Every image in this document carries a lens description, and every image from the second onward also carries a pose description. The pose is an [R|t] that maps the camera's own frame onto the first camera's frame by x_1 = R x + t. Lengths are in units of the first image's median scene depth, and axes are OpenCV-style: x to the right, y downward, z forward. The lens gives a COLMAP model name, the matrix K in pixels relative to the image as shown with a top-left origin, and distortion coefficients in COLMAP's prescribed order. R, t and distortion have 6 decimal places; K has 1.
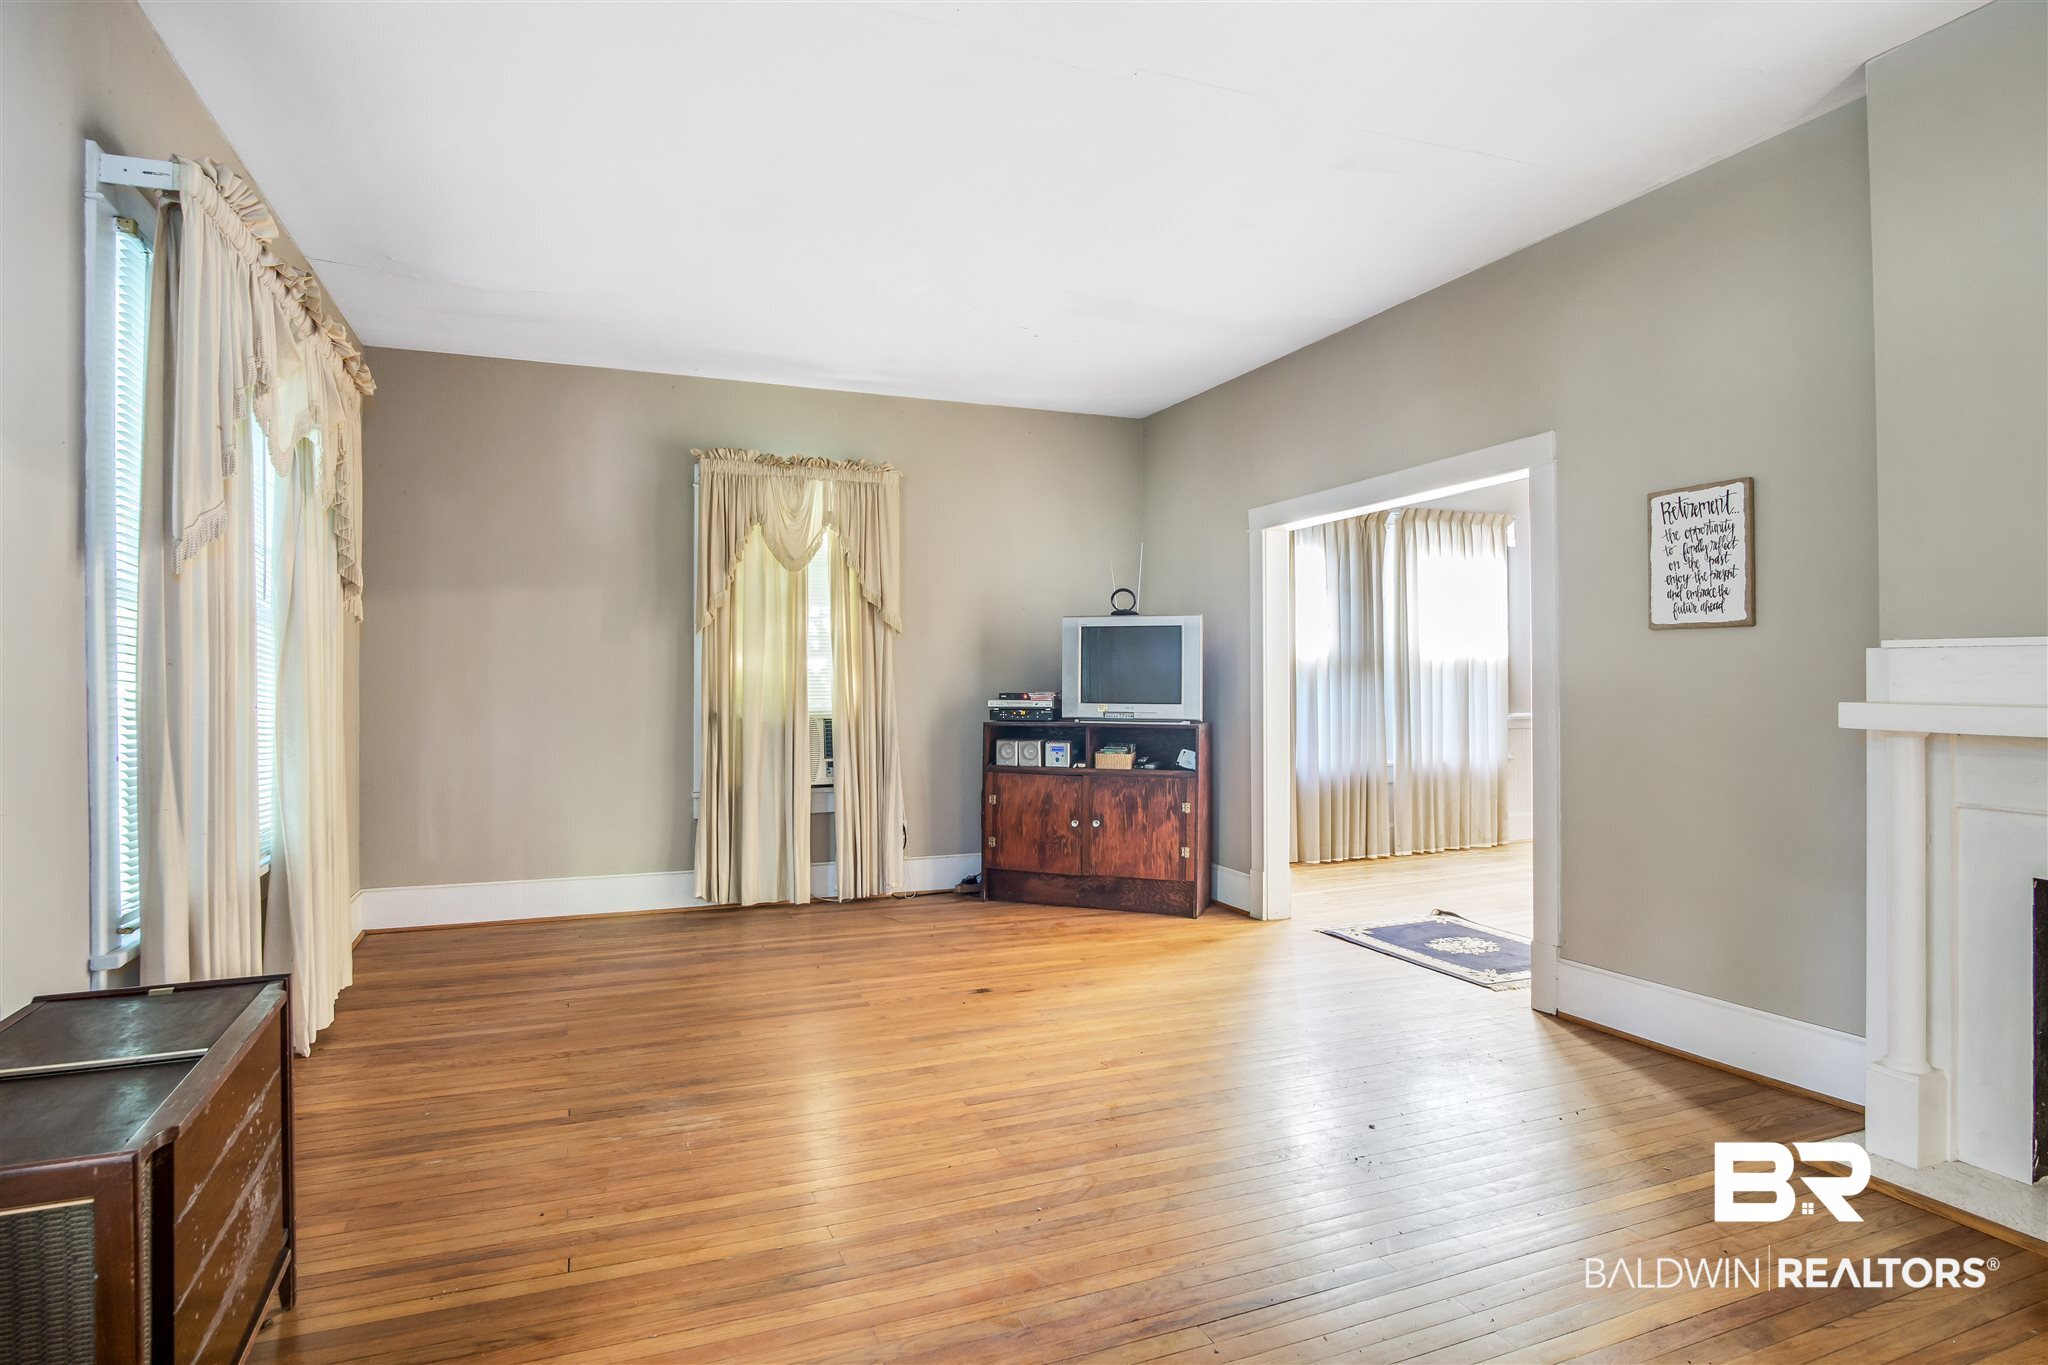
lens RADIAL K [[1111.8, 0, 1012.4], [0, 1111.8, 672.1], [0, 0, 1]] dist [-0.024581, 0.003492]
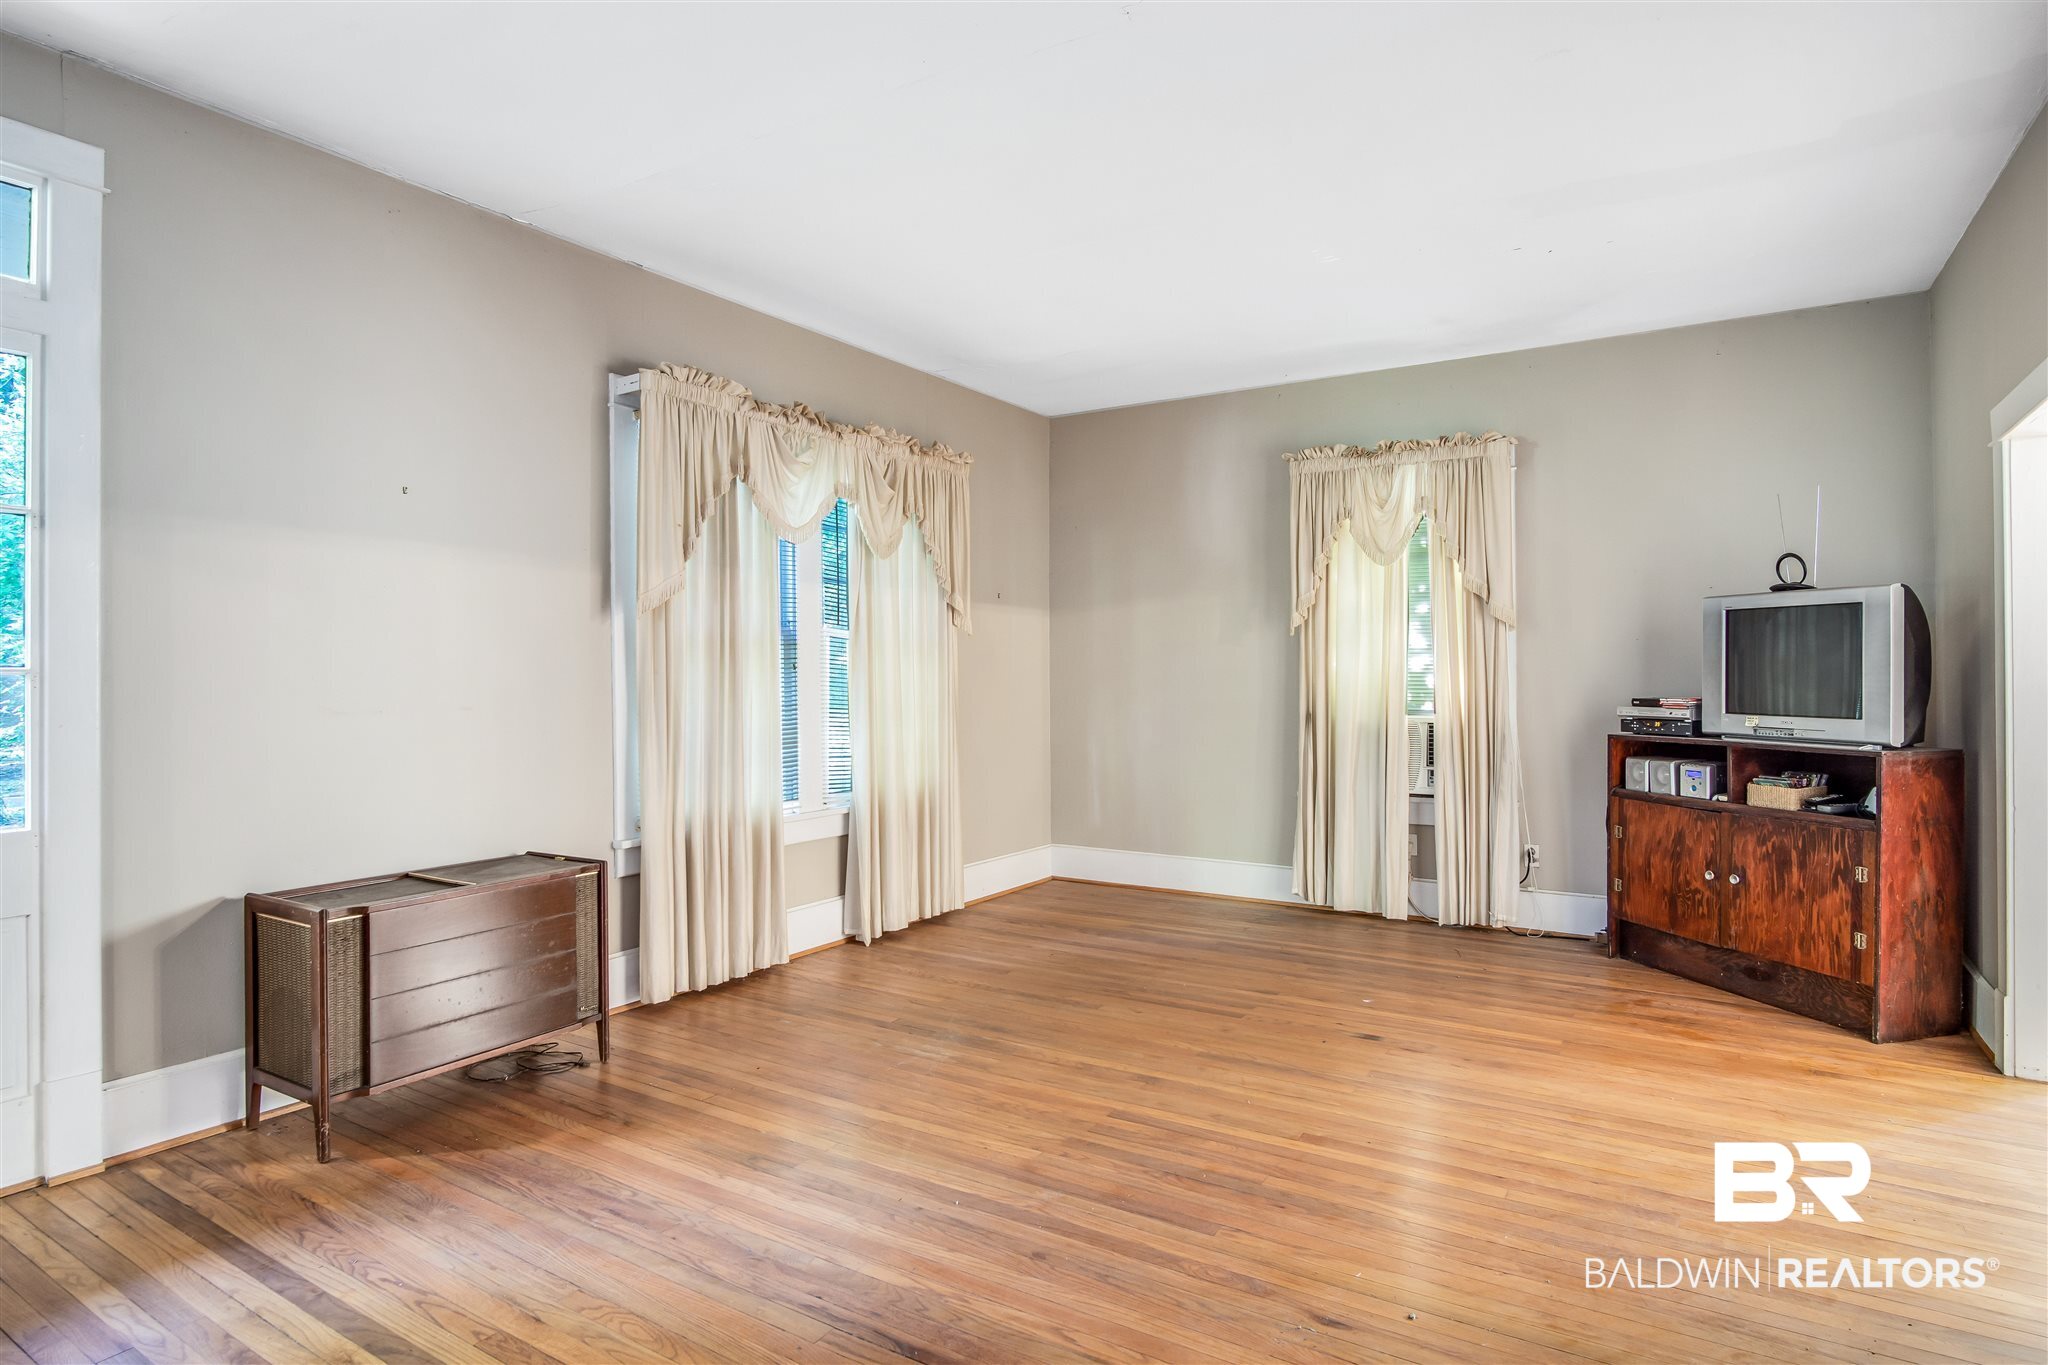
lens RADIAL K [[1111.8, 0, 1012.4], [0, 1111.8, 672.1], [0, 0, 1]] dist [-0.024581, 0.003492]
pose [[0.581746, -0.001176, -0.813369, 0.386103], [0.004675, 0.999987, 0.001898, -0.003321], [0.813357, -0.004906, 0.581744, 0.195020]]
